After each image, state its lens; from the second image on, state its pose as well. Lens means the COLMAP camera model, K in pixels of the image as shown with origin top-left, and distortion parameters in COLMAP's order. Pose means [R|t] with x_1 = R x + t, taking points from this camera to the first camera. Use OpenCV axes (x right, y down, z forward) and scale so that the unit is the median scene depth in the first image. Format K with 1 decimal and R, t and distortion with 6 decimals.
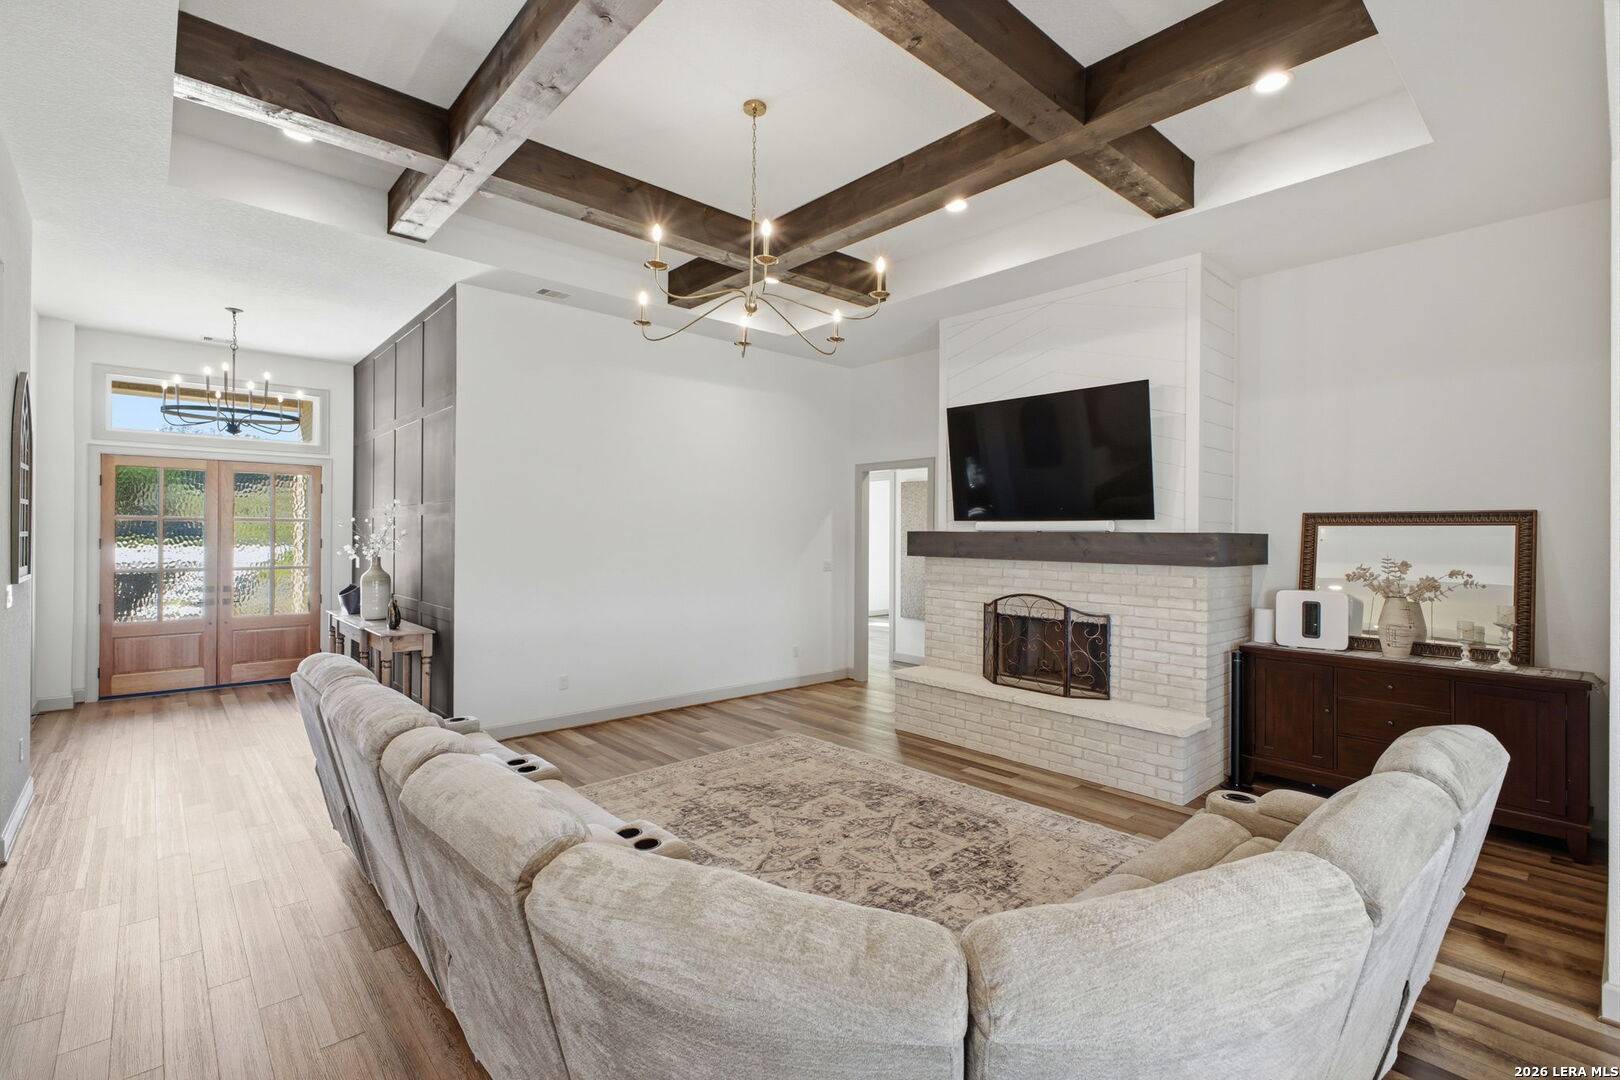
lens RADIAL K [[729.4, 0, 810.0], [0, 729.4, 540.0], [0, 0, 1]] dist [-0.003294, -0.000143]
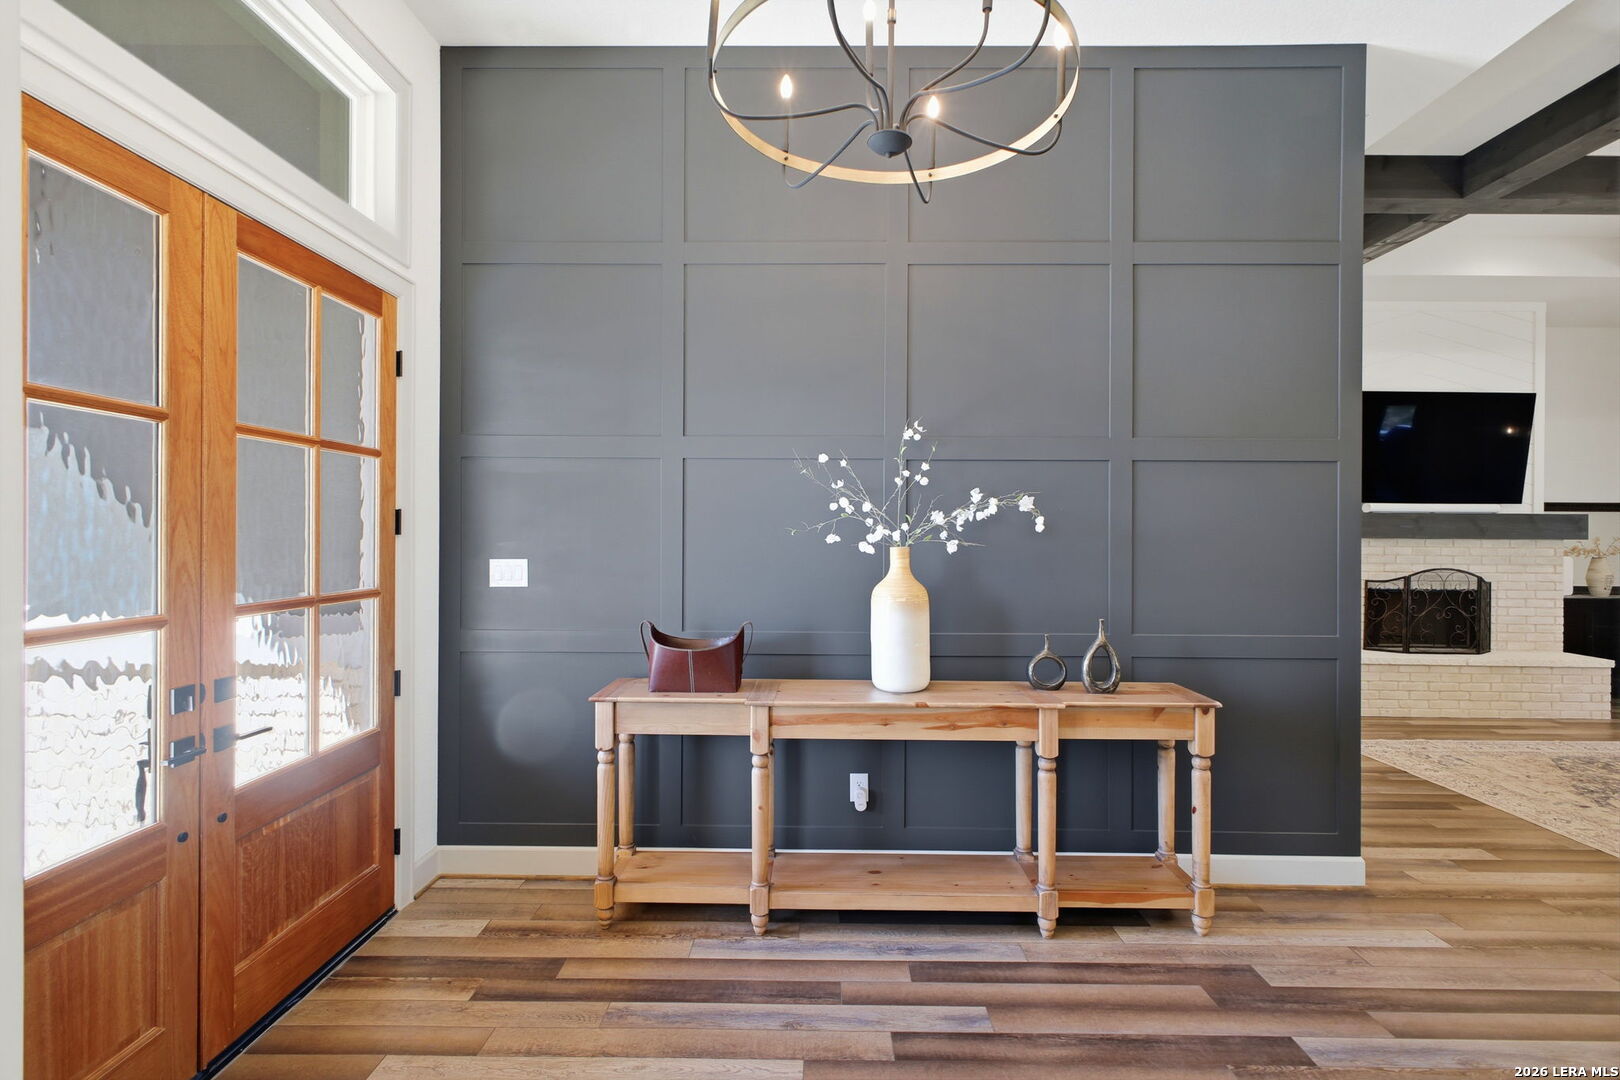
lens RADIAL K [[749.5, 0, 813.5], [0, 749.5, 534.2], [0, 0, 1]] dist [0.003677, 0.000028]
pose [[0.678579, -0.005404, 0.734508, -1.318662], [0.005103, 0.999983, 0.002643, 0.014925], [-0.734510, 0.001955, 0.678595, 1.011123]]
